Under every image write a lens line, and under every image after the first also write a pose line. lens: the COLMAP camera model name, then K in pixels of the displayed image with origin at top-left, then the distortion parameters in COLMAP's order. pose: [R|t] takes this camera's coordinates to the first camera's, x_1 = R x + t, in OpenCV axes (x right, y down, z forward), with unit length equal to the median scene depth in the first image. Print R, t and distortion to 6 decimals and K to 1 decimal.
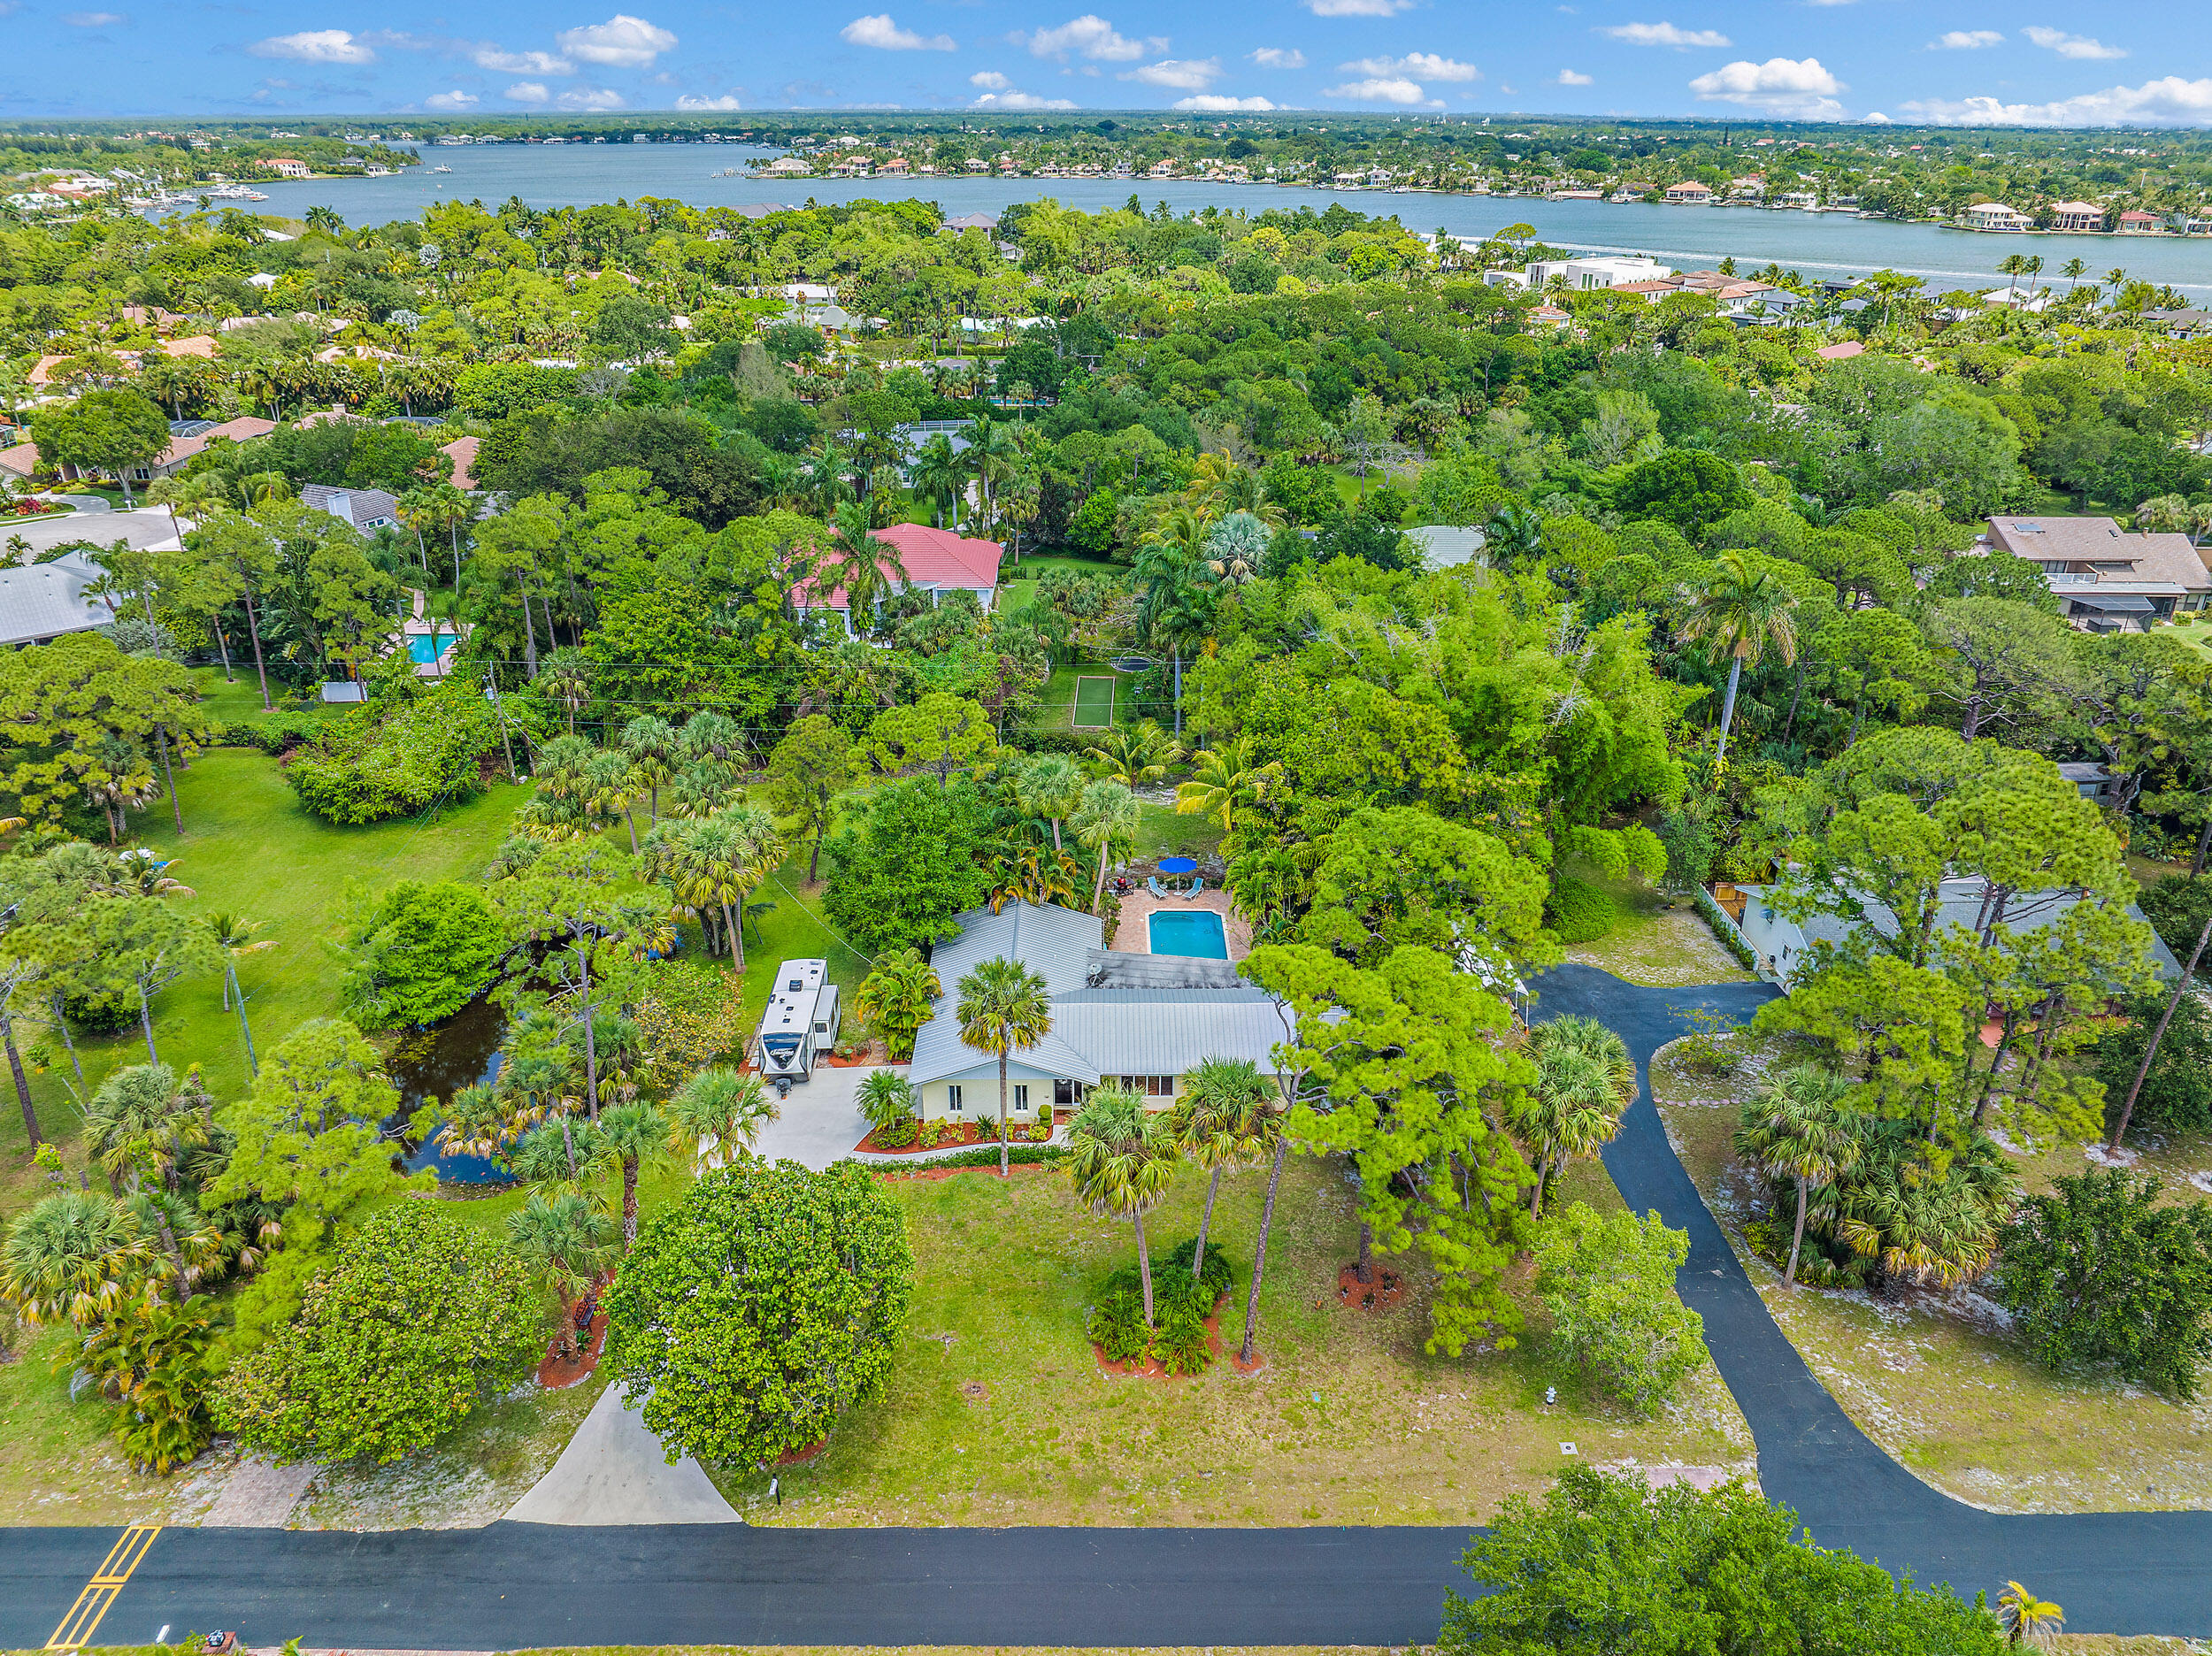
lens RADIAL K [[1575.3, 0, 1103.4], [0, 1575.3, 826.2], [0, 0, 1]] dist [-0.041013, 0.003339]
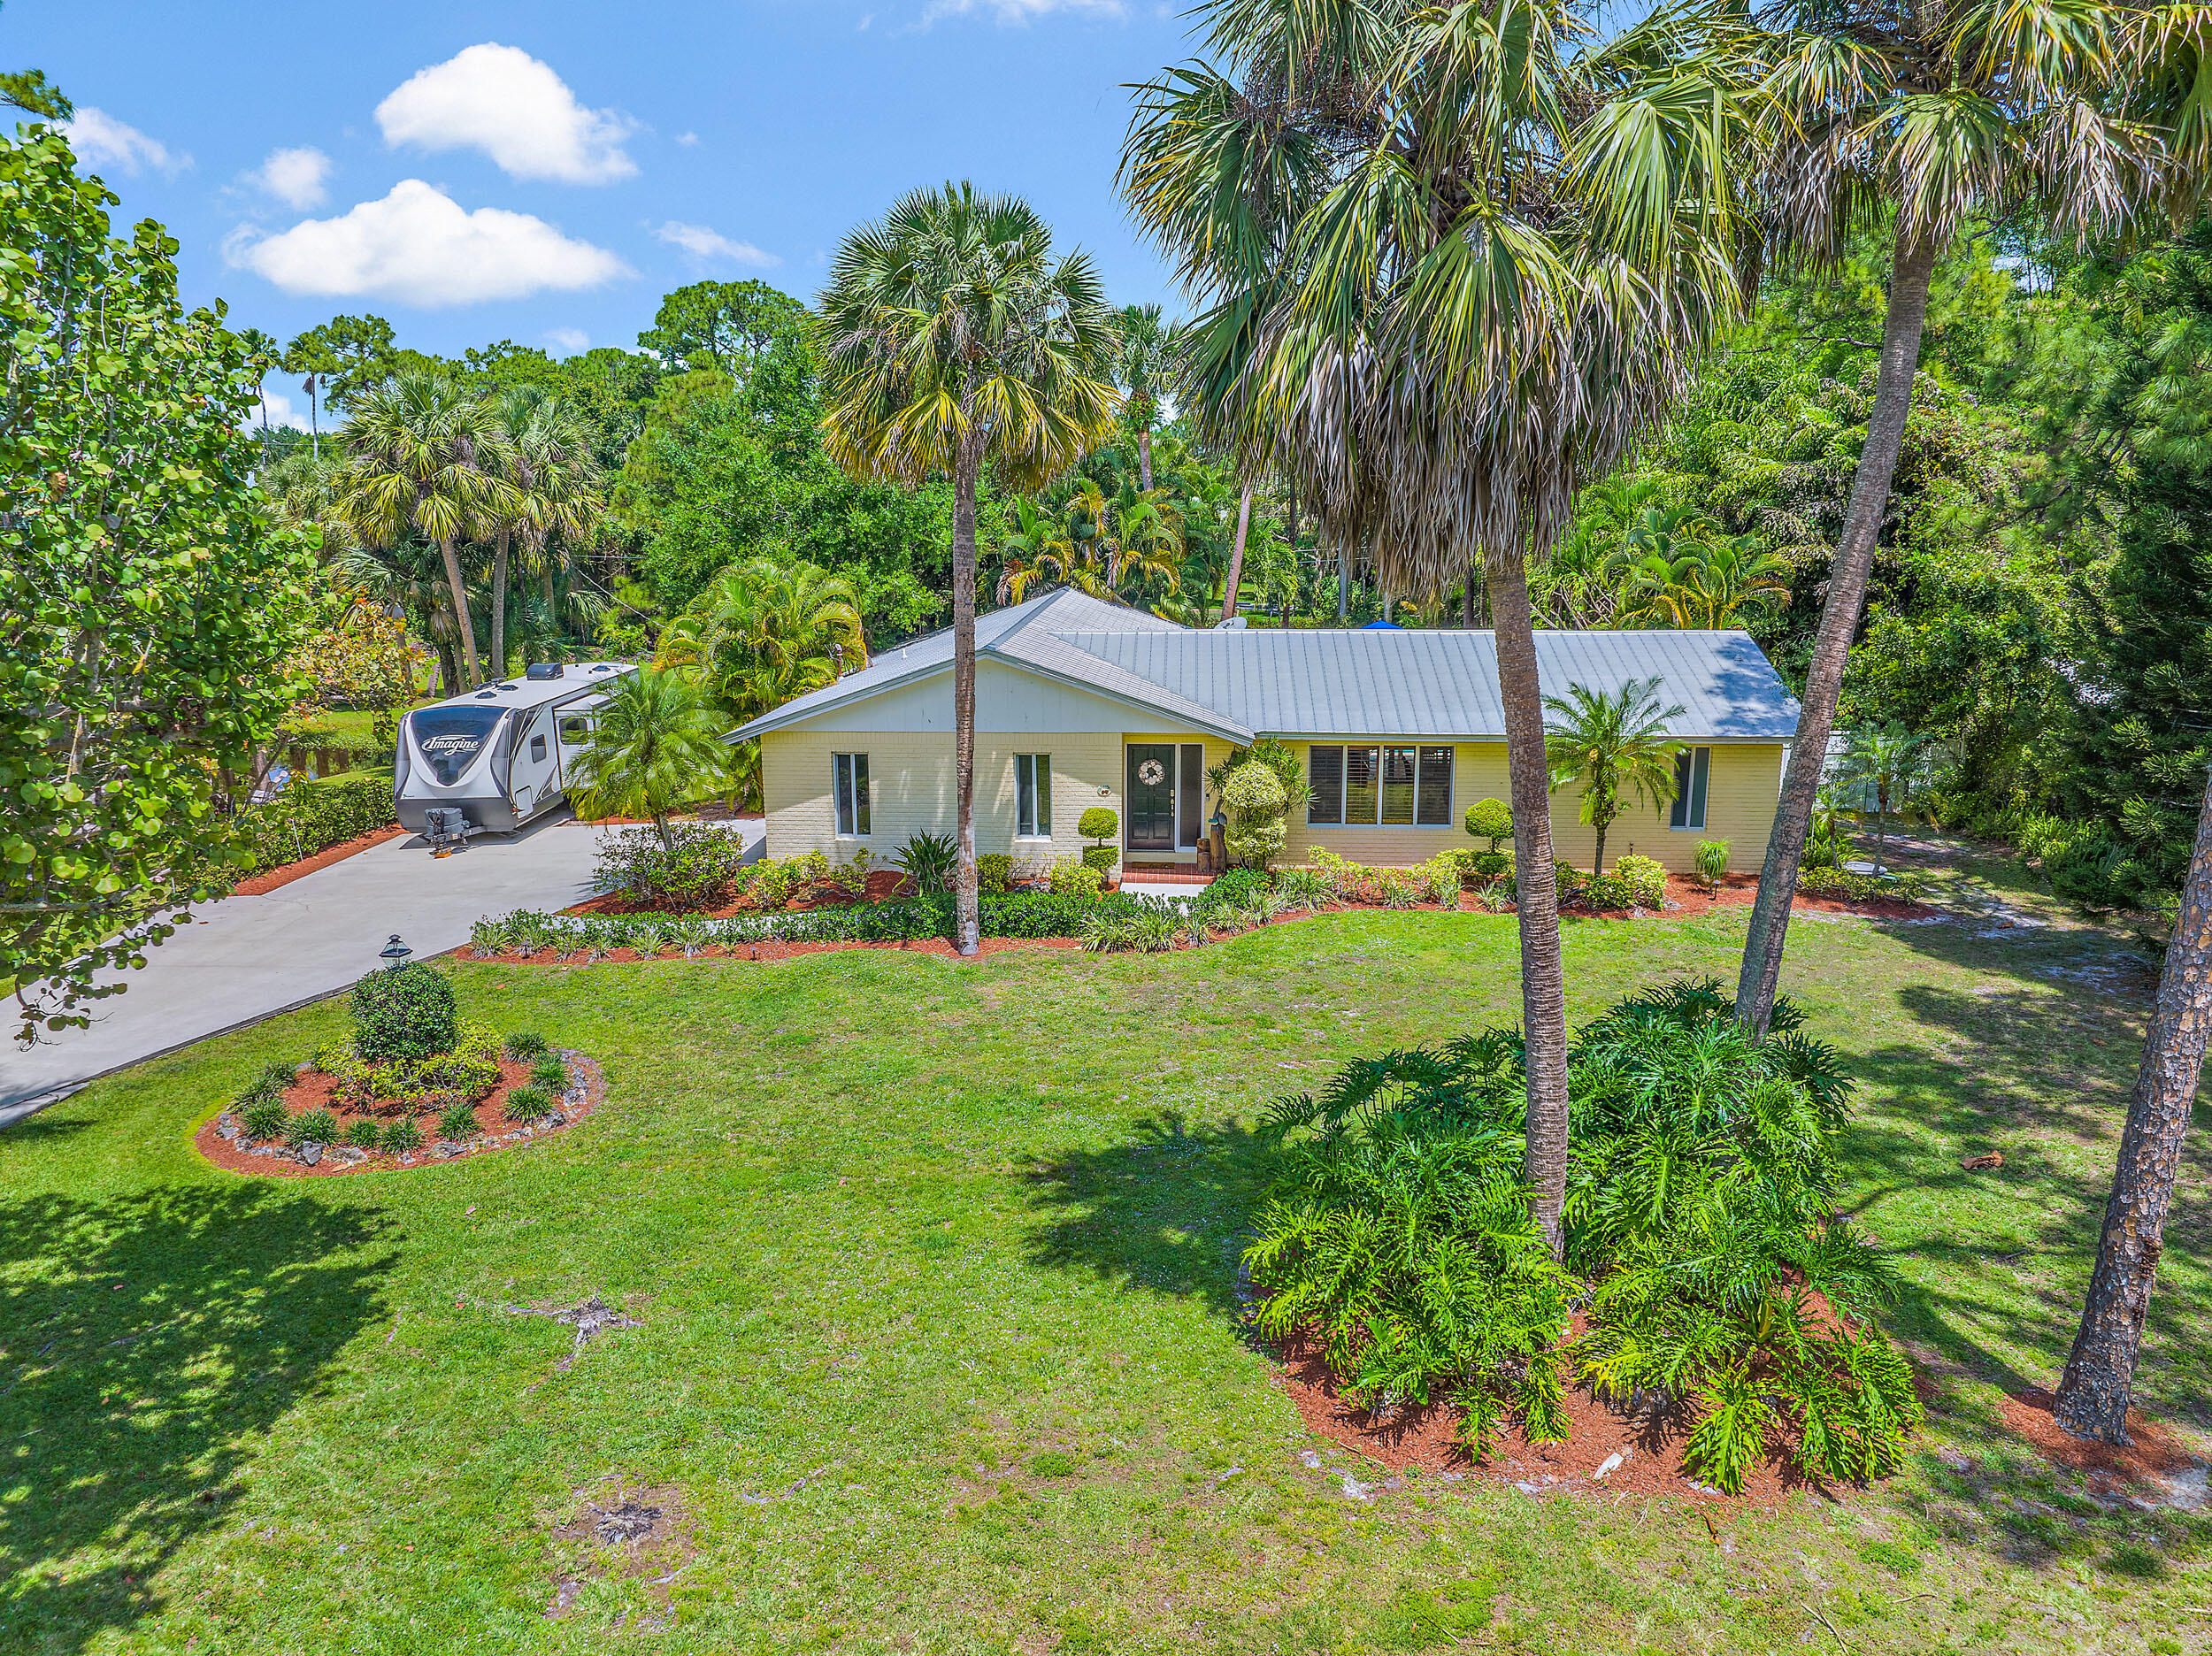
lens RADIAL K [[1575.3, 0, 1103.4], [0, 1575.3, 826.2], [0, 0, 1]] dist [-0.041013, 0.003339]
pose [[0.998018, 0.006826, -0.062561, -0.010351], [-0.019941, 0.977177, -0.211487, 0.190492], [0.059690, 0.212315, 0.975377, 0.485864]]
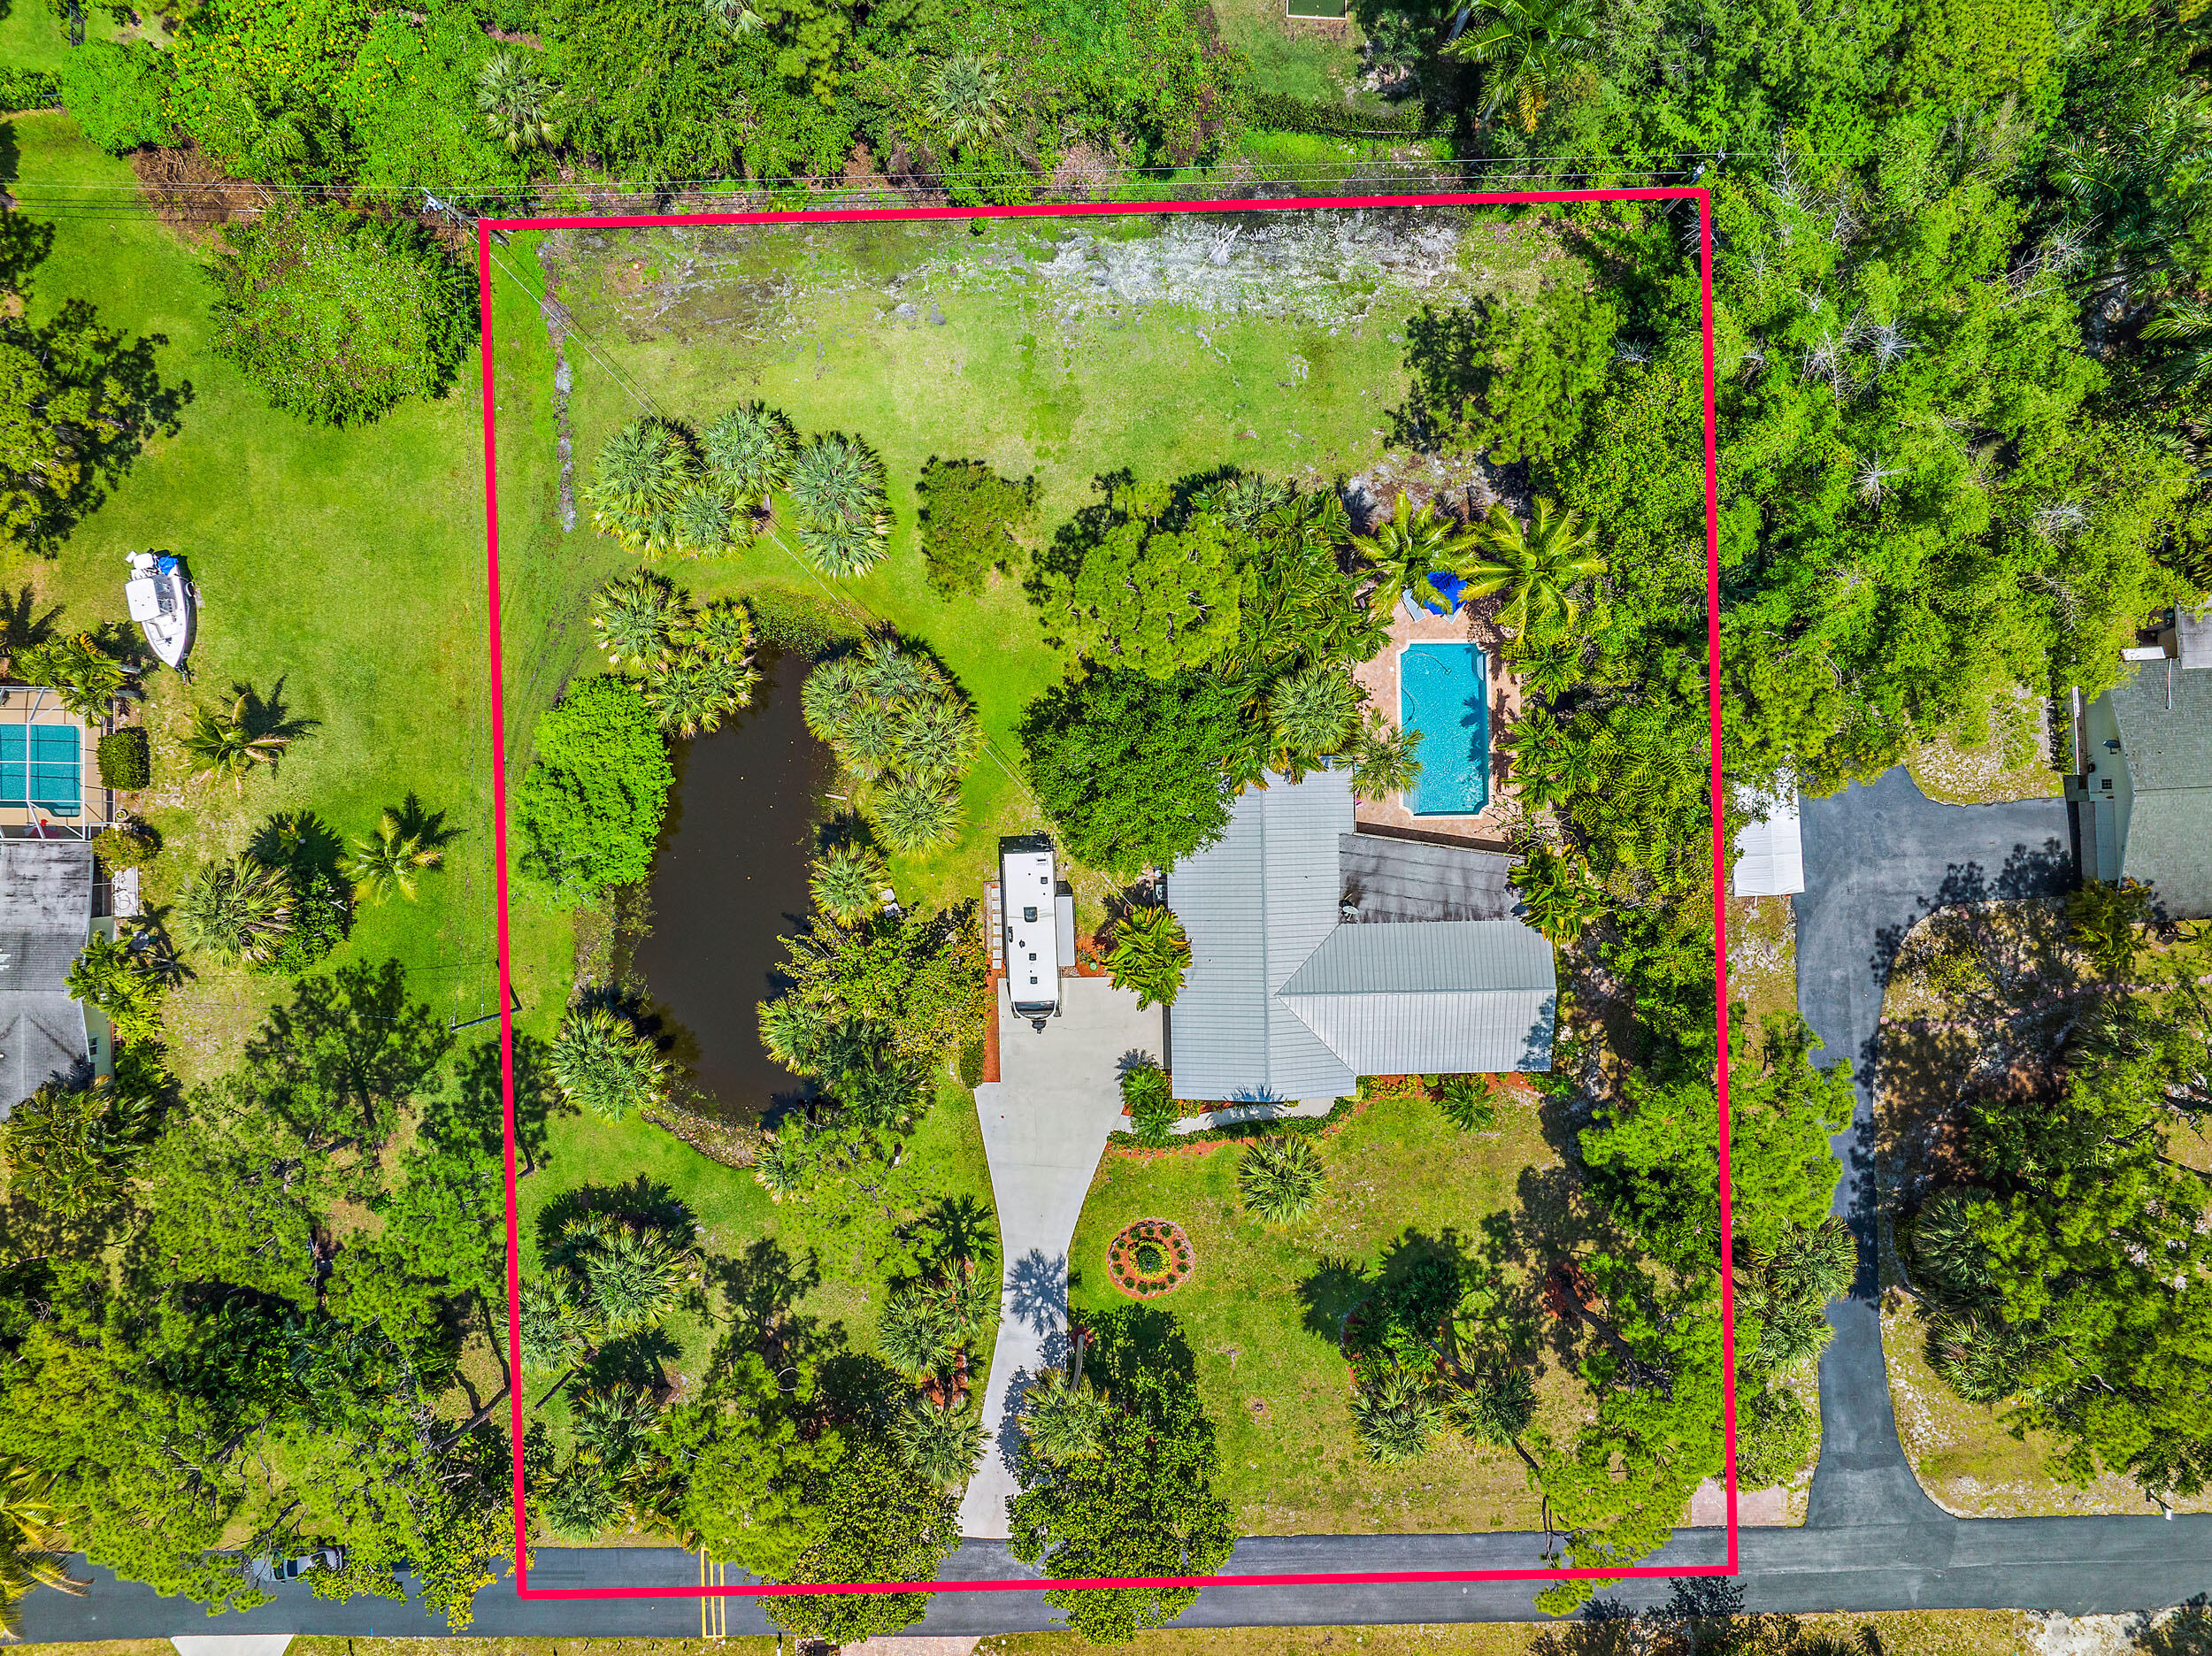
lens RADIAL K [[1556.8, 0, 1106.1], [0, 1556.8, 849.6], [0, 0, 1]] dist [-0.038291, -0.004268]
pose [[0.999721, -0.013960, -0.019040, -0.108187], [0.023051, 0.402825, 0.914987, -0.628037], [-0.005103, -0.915171, 0.403034, 0.539776]]
